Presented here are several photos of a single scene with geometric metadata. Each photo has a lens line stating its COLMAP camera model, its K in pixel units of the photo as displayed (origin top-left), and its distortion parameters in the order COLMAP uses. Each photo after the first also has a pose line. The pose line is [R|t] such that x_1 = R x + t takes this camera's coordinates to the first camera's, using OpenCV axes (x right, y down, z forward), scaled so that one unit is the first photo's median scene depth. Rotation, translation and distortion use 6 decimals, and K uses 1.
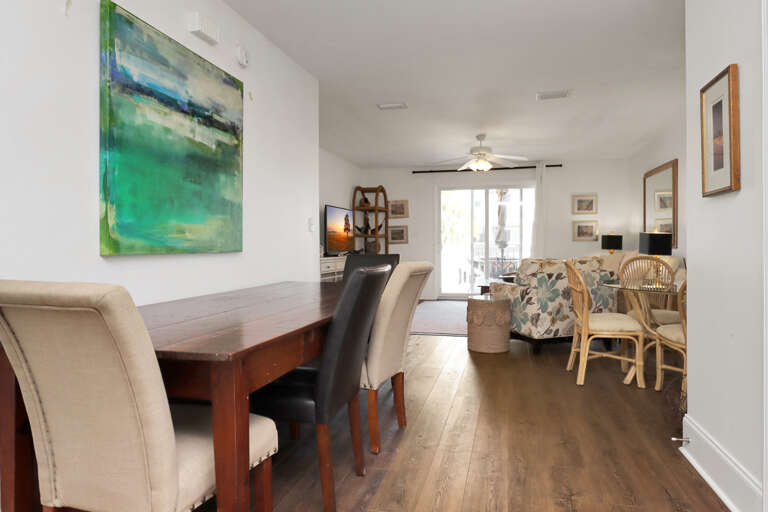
lens RADIAL K [[470.4, 0, 384.0], [0, 470.4, 256.0], [0, 0, 1]] dist [0.000065, -0.000872]
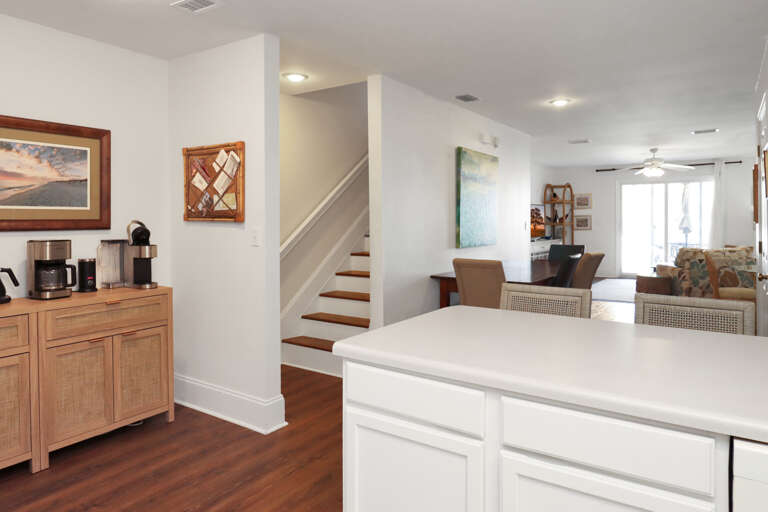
lens RADIAL K [[490.1, 0, 381.3], [0, 490.1, 227.1], [0, 0, 1]] dist [0.004373, 0.001287]
pose [[0.937213, 0.005611, -0.348711, -0.016333], [-0.008604, 0.999938, -0.007033, -0.022246], [0.348650, 0.009592, 0.937204, -0.390571]]
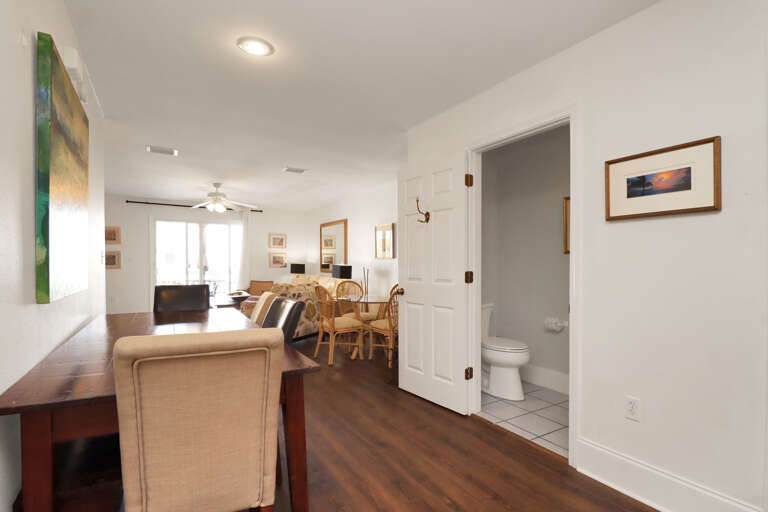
lens RADIAL K [[375.2, 0, 385.6], [0, 375.2, 266.6], [0, 0, 1]] dist [0.001244, -0.000380]
pose [[0.686977, 0.003416, 0.726671, -0.161133], [0.011031, 0.999825, -0.015129, -0.013608], [-0.726595, 0.018409, 0.686819, 0.002476]]
